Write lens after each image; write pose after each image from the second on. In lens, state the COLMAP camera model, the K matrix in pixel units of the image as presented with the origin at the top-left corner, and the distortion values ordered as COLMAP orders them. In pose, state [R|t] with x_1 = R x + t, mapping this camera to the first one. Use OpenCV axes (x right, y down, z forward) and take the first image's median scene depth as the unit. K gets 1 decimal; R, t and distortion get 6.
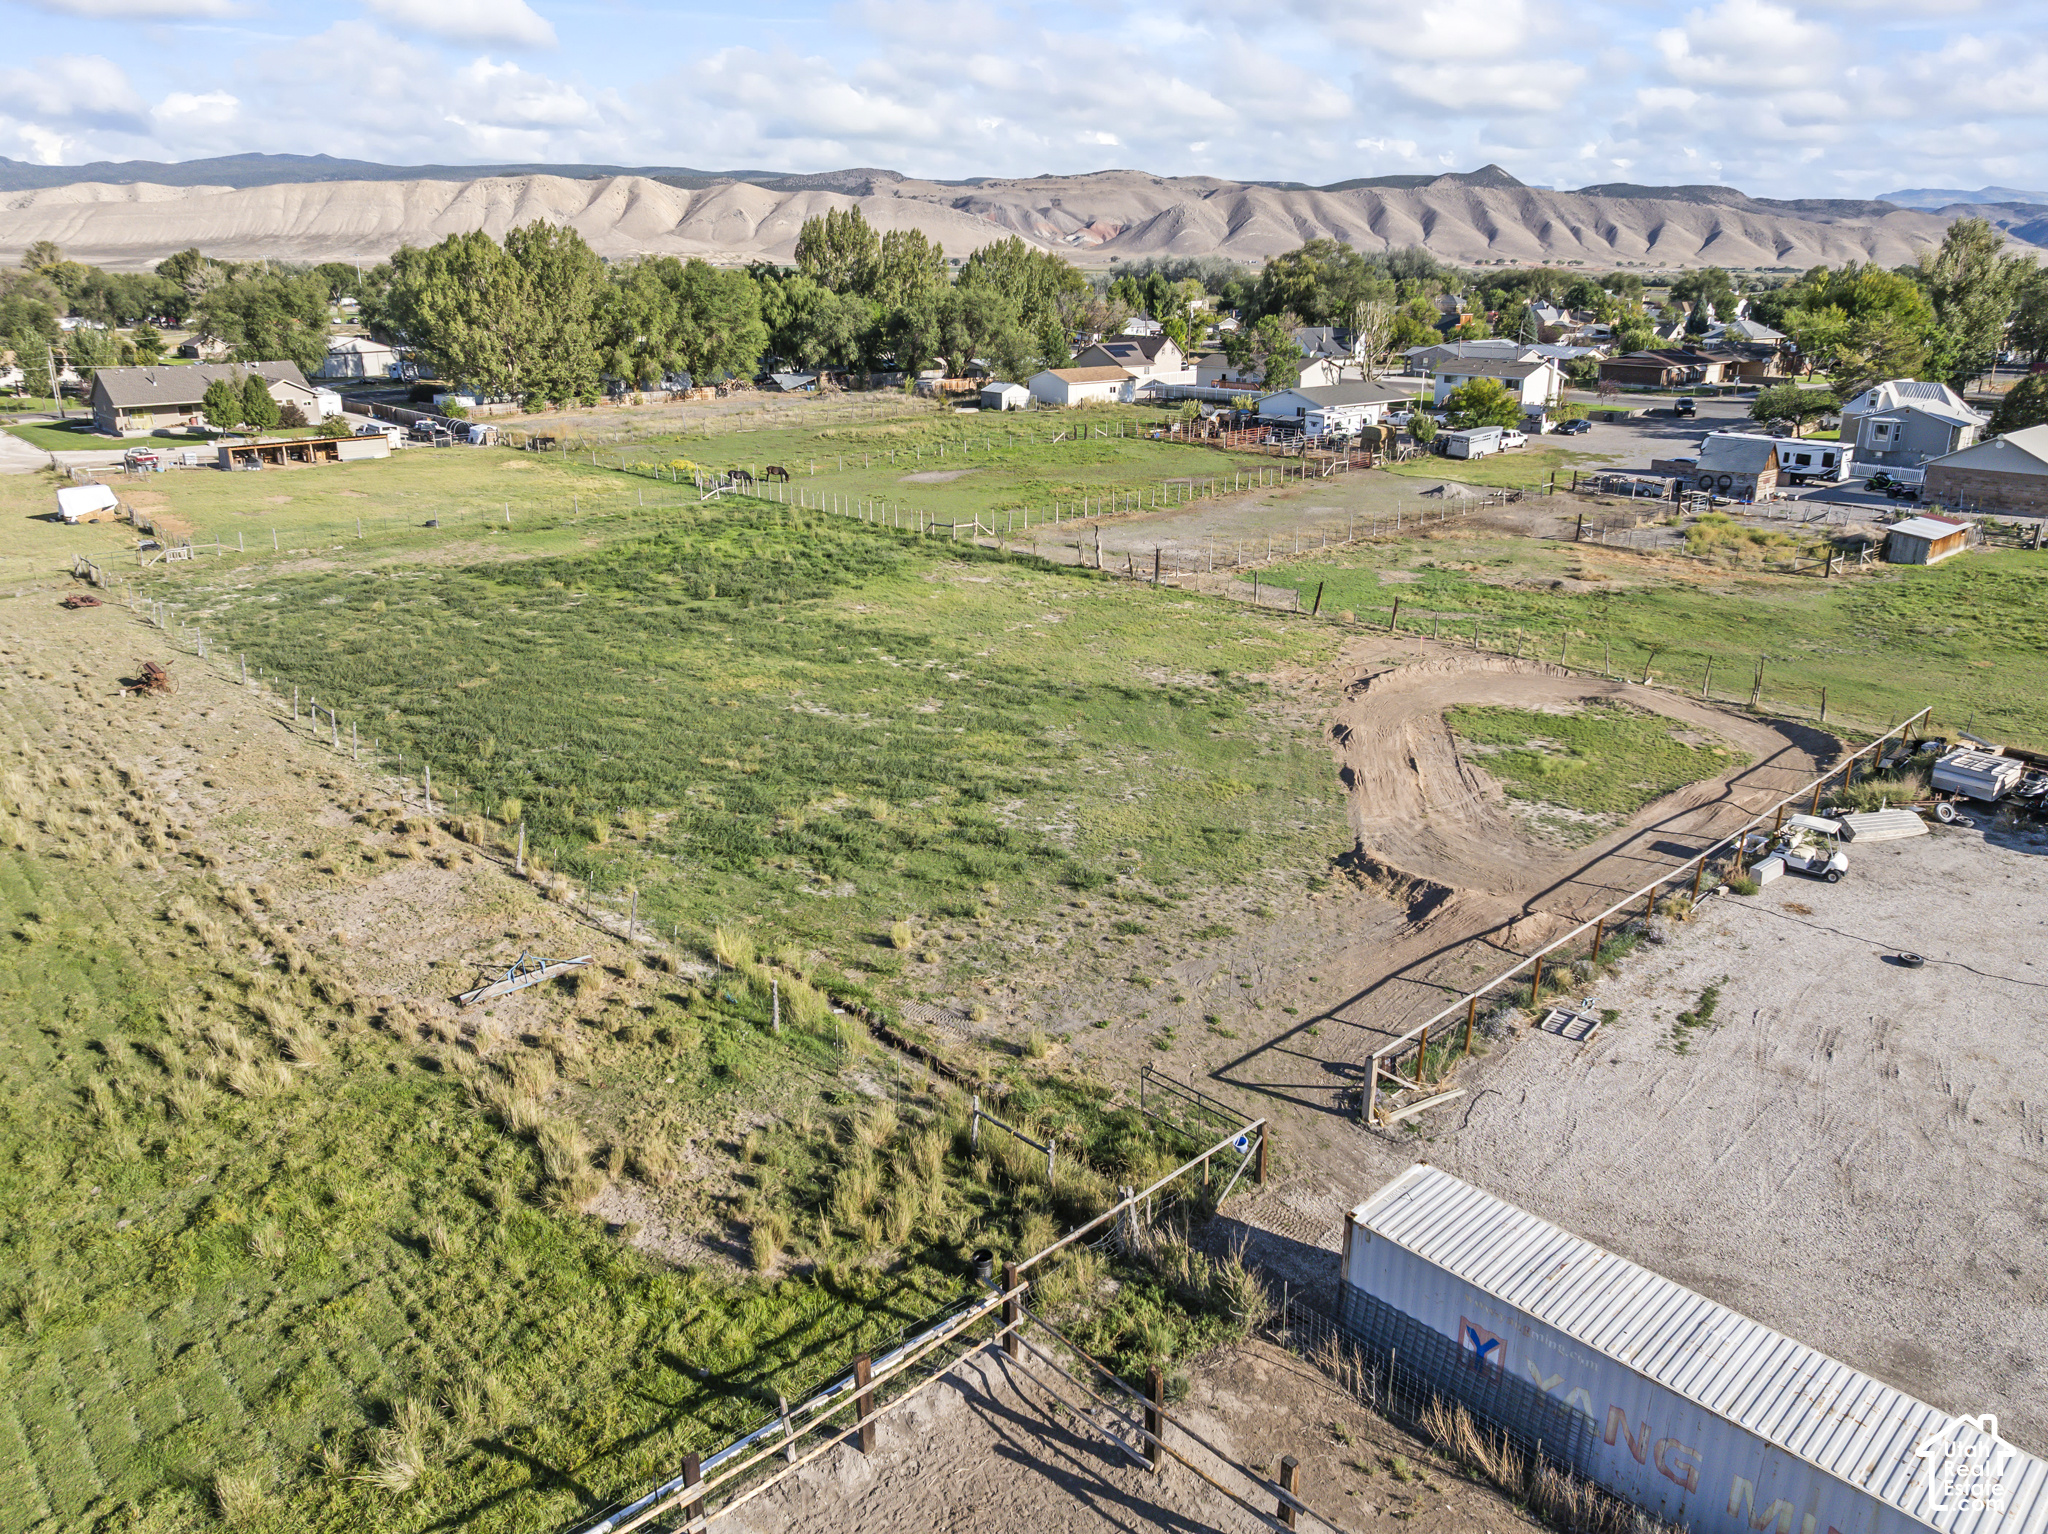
lens RADIAL K [[1434.9, 0, 1035.3], [0, 1434.9, 758.7], [0, 0, 1]] dist [-0.035677, -0.002428]
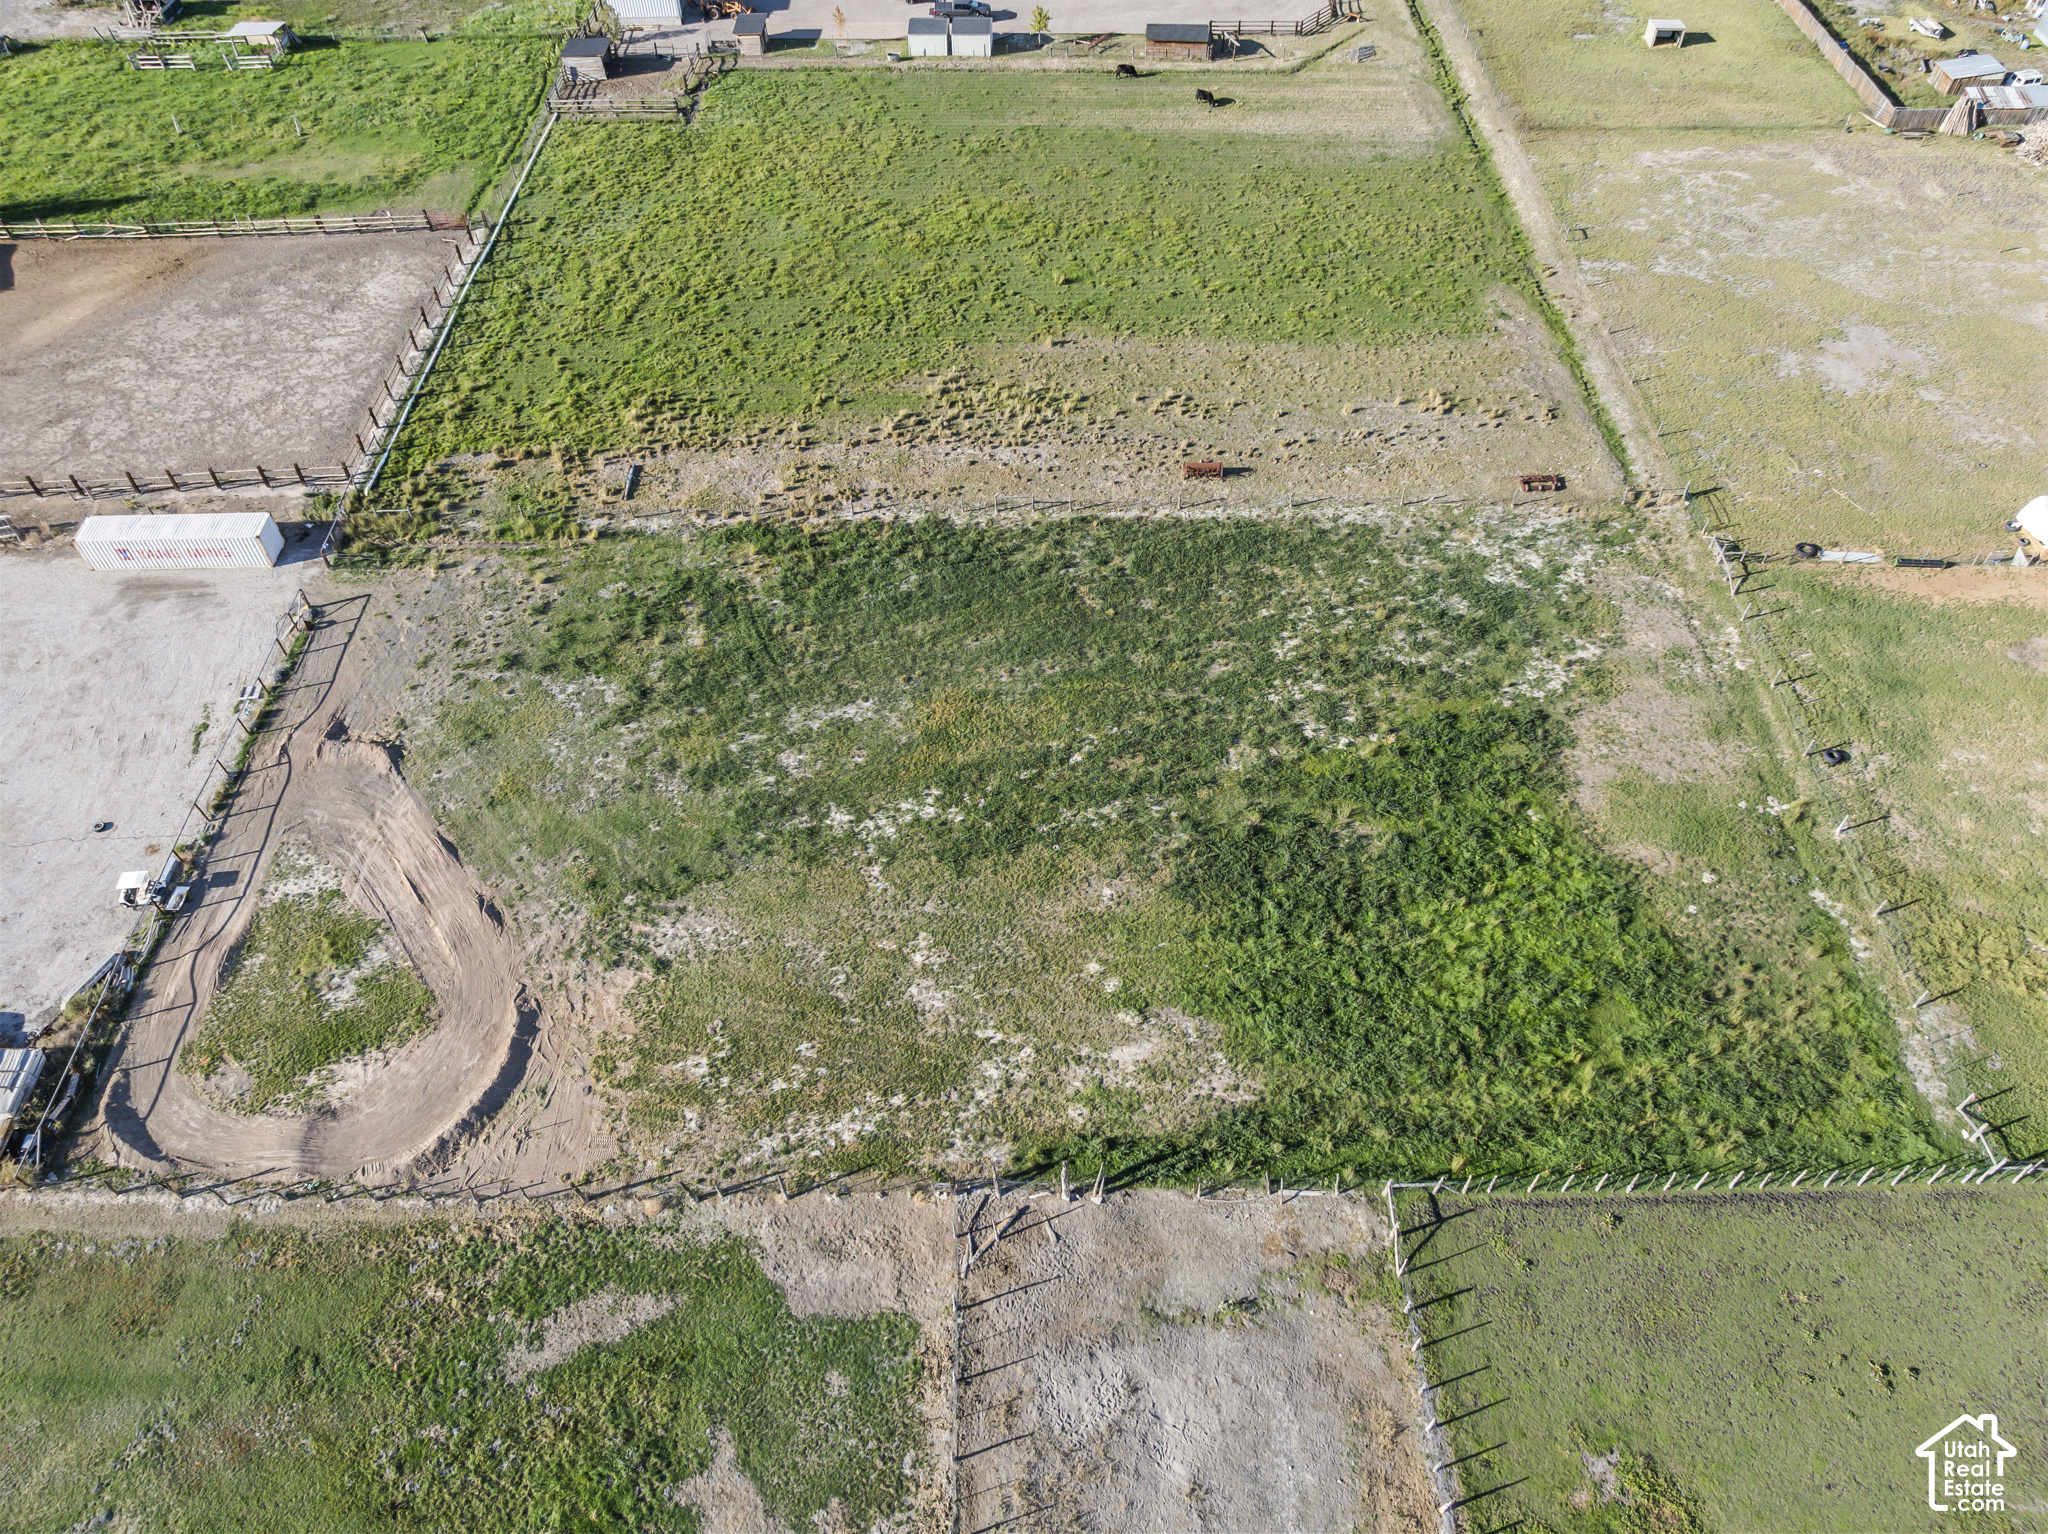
lens RADIAL K [[1438.0, 0, 1030.9], [0, 1438.0, 762.1], [0, 0, 1]] dist [-0.033697, -0.007077]
pose [[-0.679957, 0.560264, -0.473035, 0.545945], [-0.230913, 0.448683, 0.863344, -1.680358], [0.695943, 0.696267, -0.175713, 1.933644]]
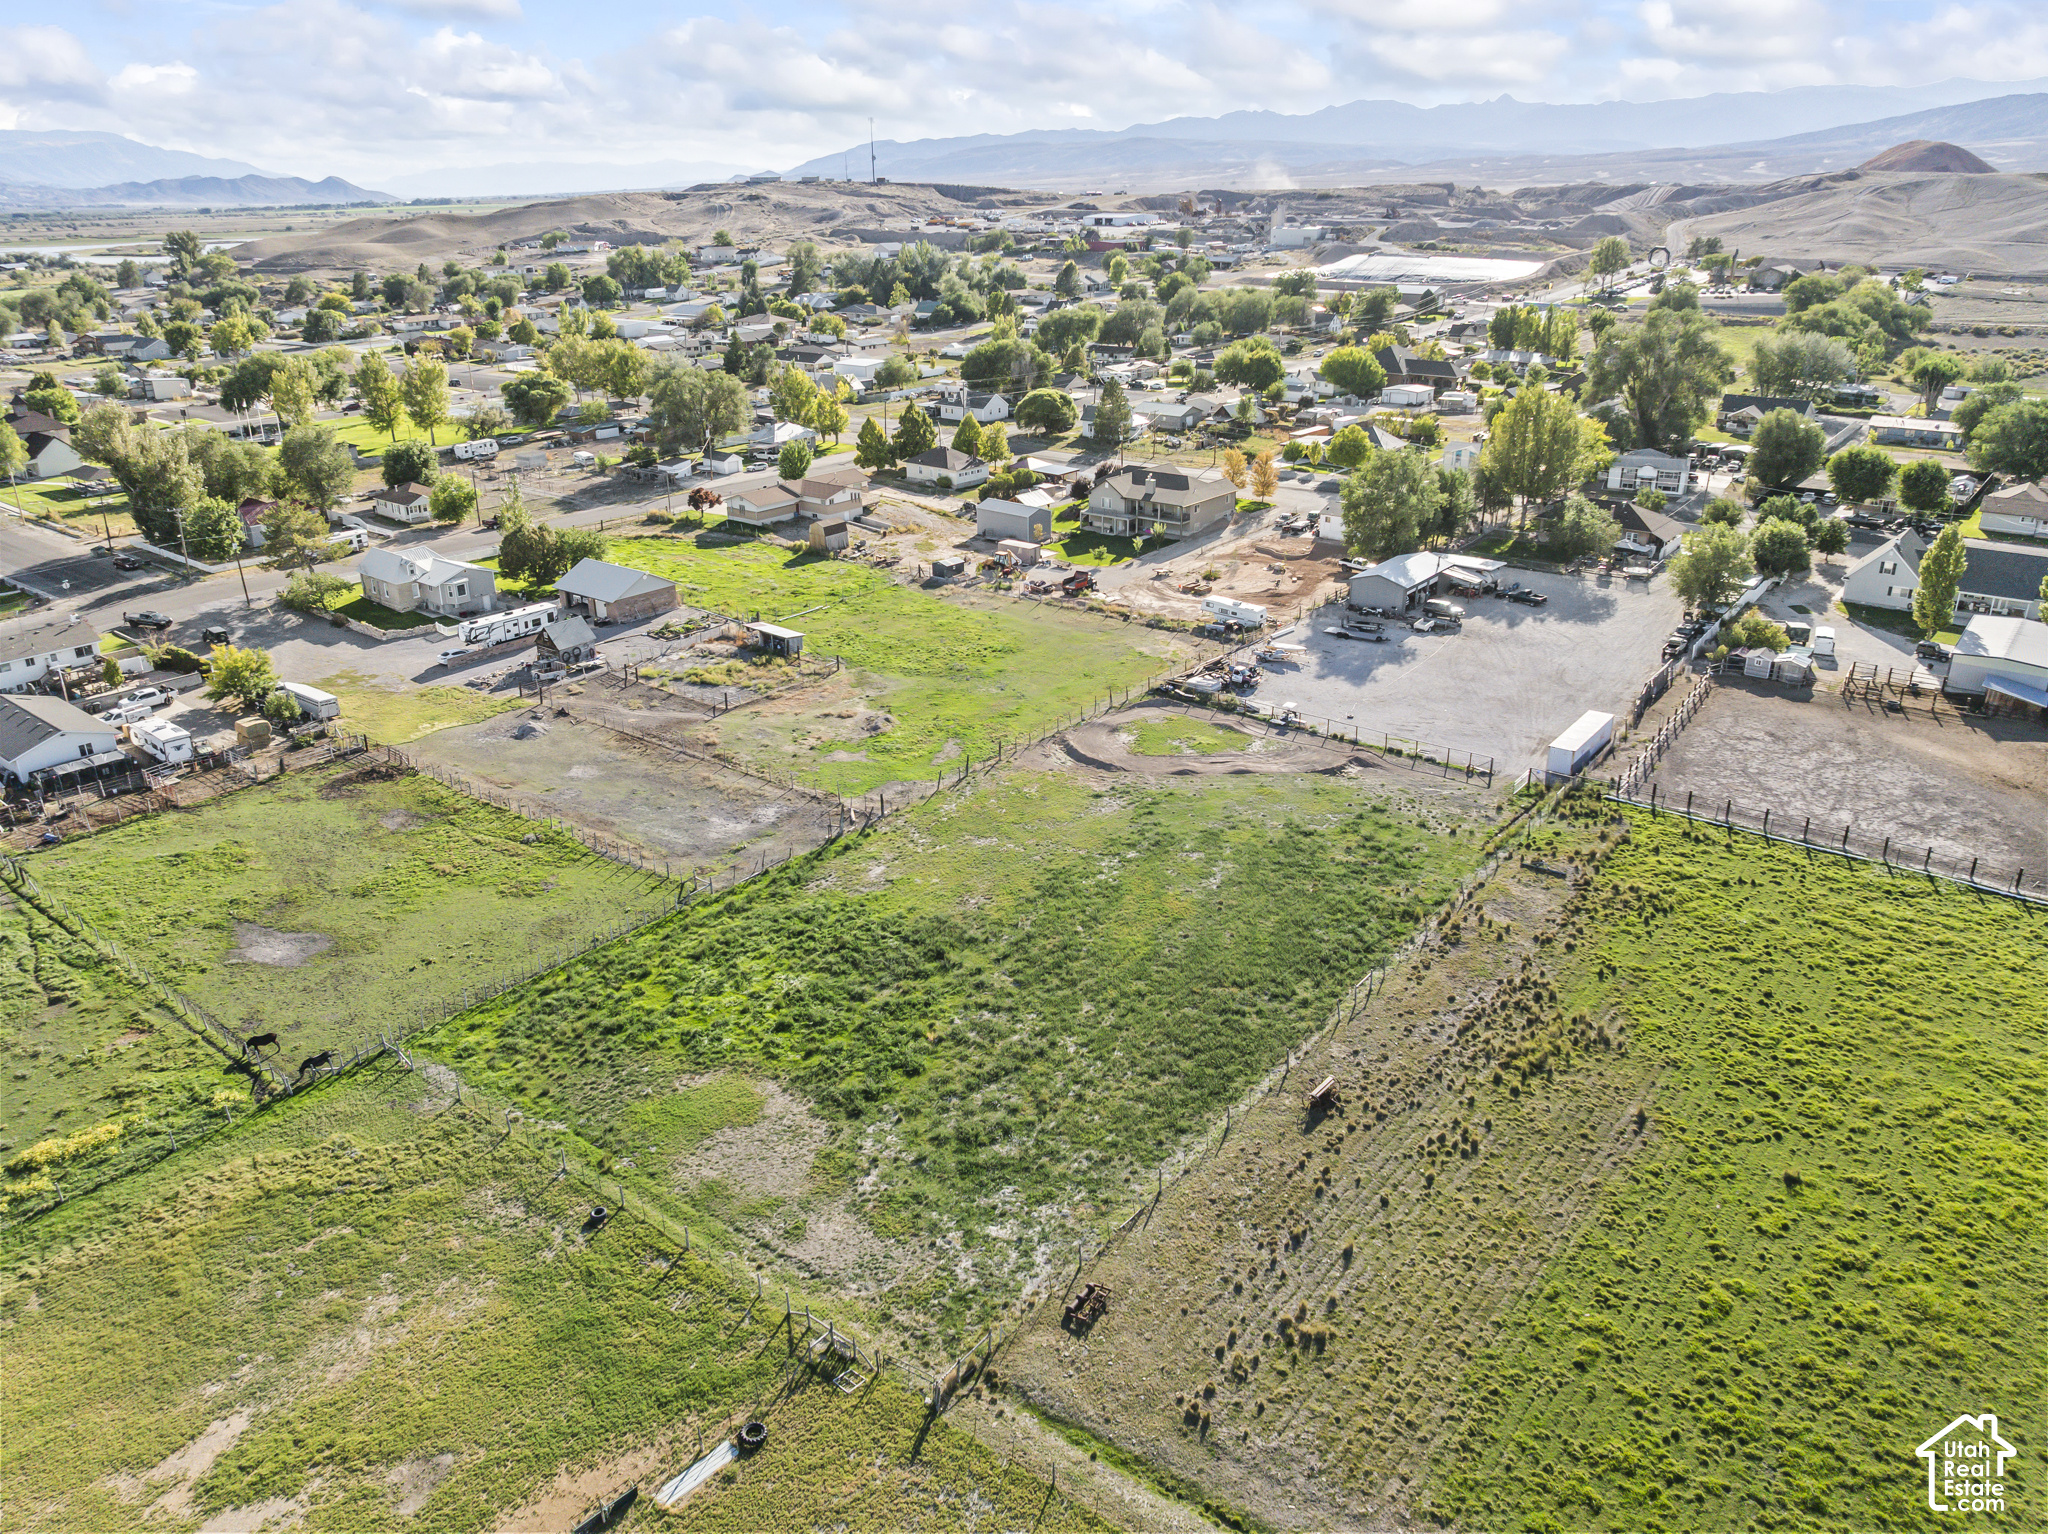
lens RADIAL K [[1430.0, 0, 1034.5], [0, 1430.0, 764.4], [0, 0, 1]] dist [-0.009919, -0.063927]
pose [[-0.159954, -0.369238, 0.915466, -2.419206], [0.328498, 0.854637, 0.402100, -1.354402], [-0.930862, 0.365046, -0.015409, 1.659622]]
